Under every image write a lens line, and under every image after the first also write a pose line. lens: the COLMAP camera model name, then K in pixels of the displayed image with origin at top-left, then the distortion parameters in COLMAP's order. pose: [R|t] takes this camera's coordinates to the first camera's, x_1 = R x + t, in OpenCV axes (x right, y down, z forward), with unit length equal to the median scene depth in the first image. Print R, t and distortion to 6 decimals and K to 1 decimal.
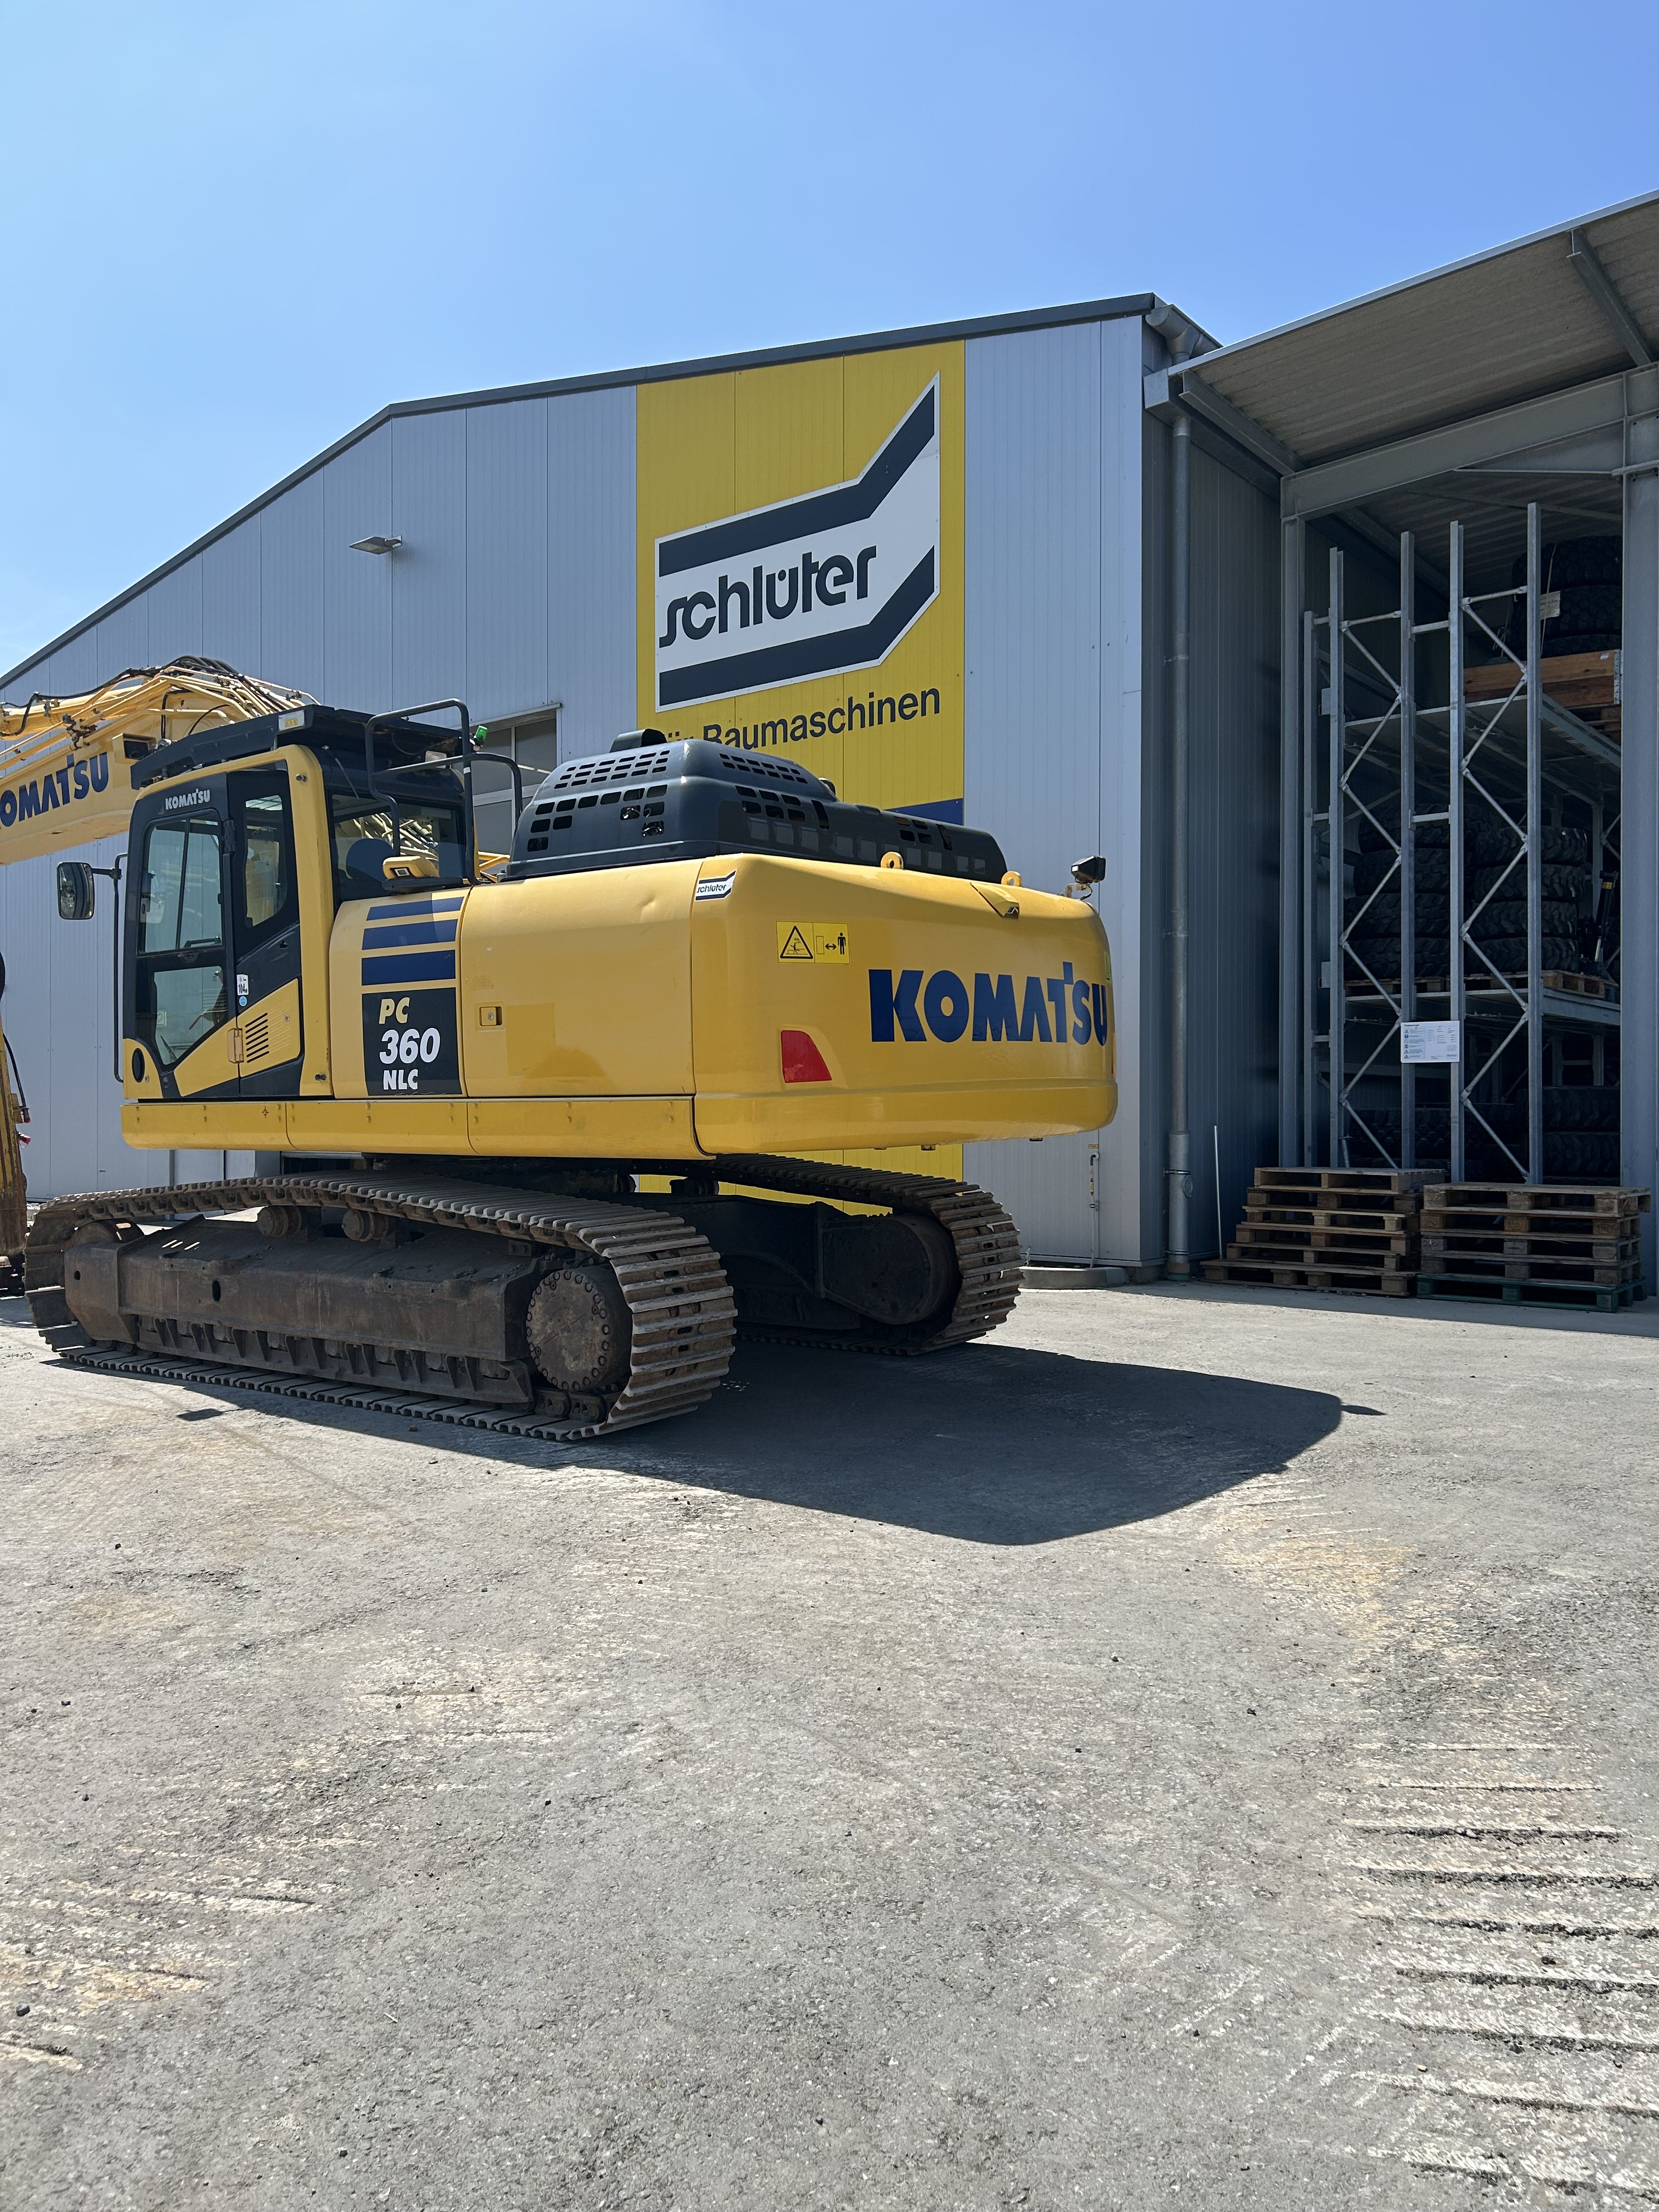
lens RADIAL K [[1658.0, 0, 825.4], [0, 1658.0, 1115.0], [0, 0, 1]] dist [0.084118, -0.103124]
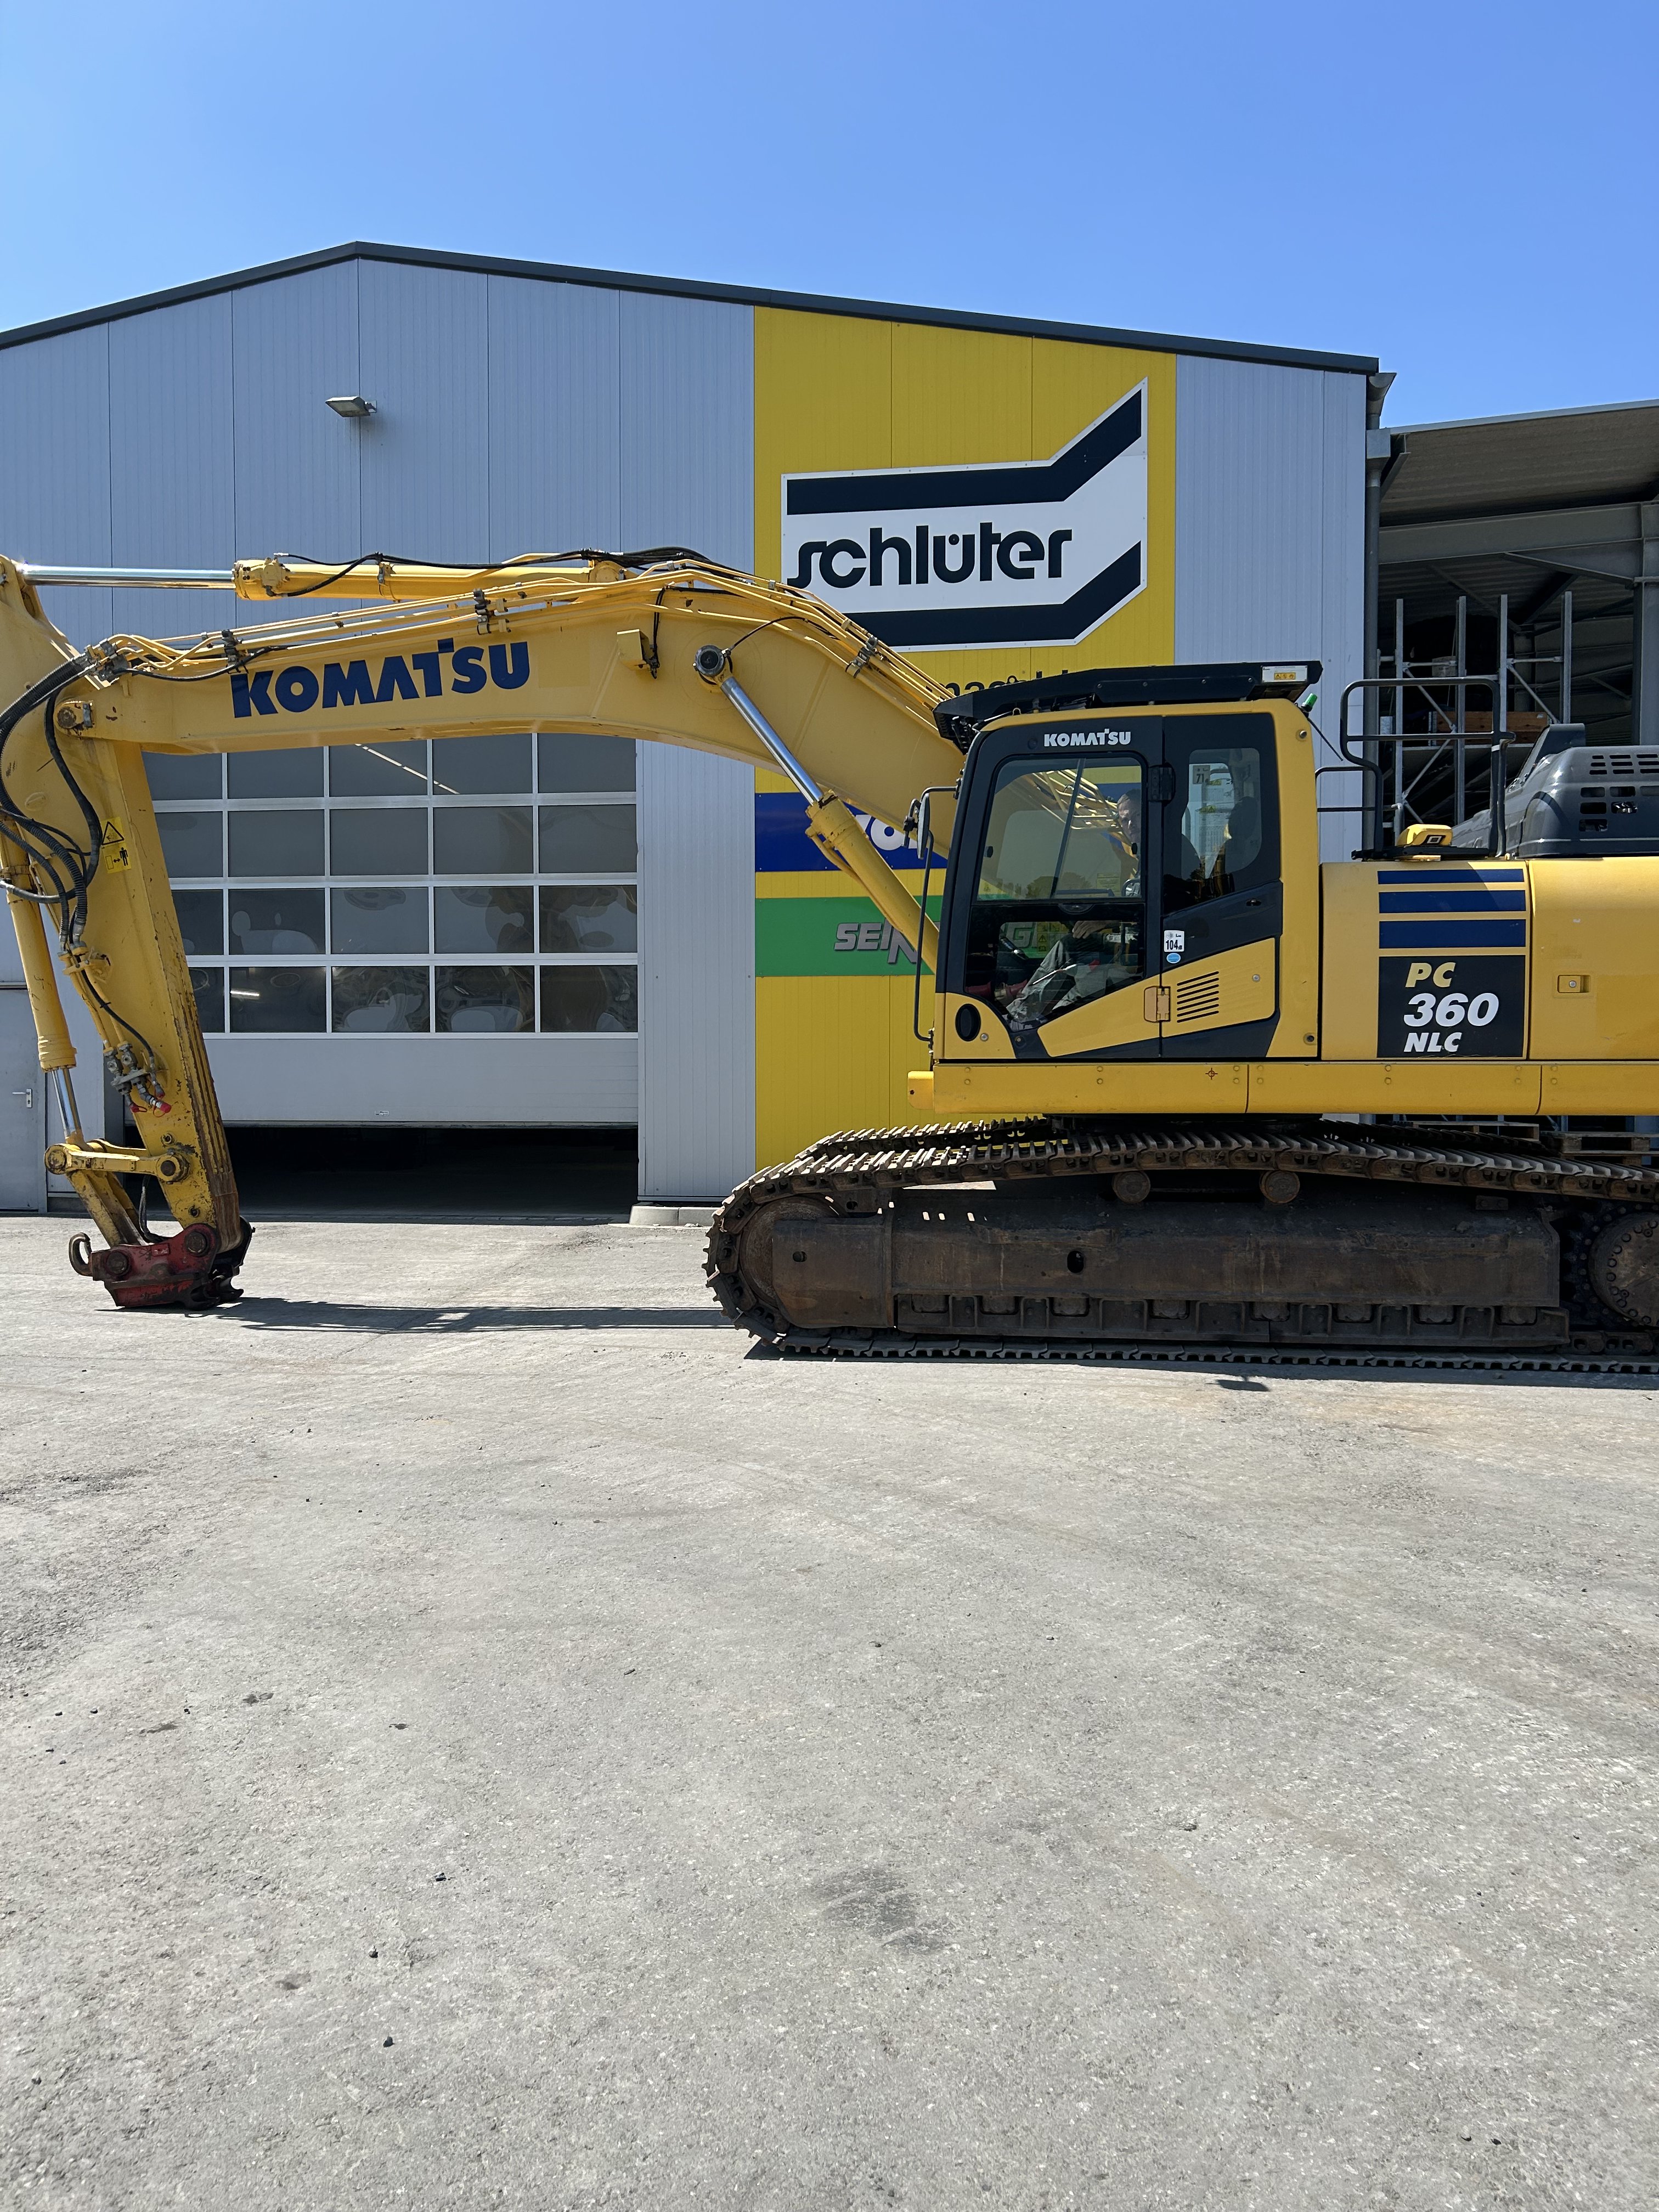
lens RADIAL K [[1658.0, 0, 825.4], [0, 1658.0, 1115.0], [0, 0, 1]] dist [0.084118, -0.103124]
pose [[0.860738, -0.009888, 0.508952, -0.681260], [-0.001841, 0.999744, 0.022537, 0.000660], [-0.509044, -0.020336, 0.860500, 0.186289]]
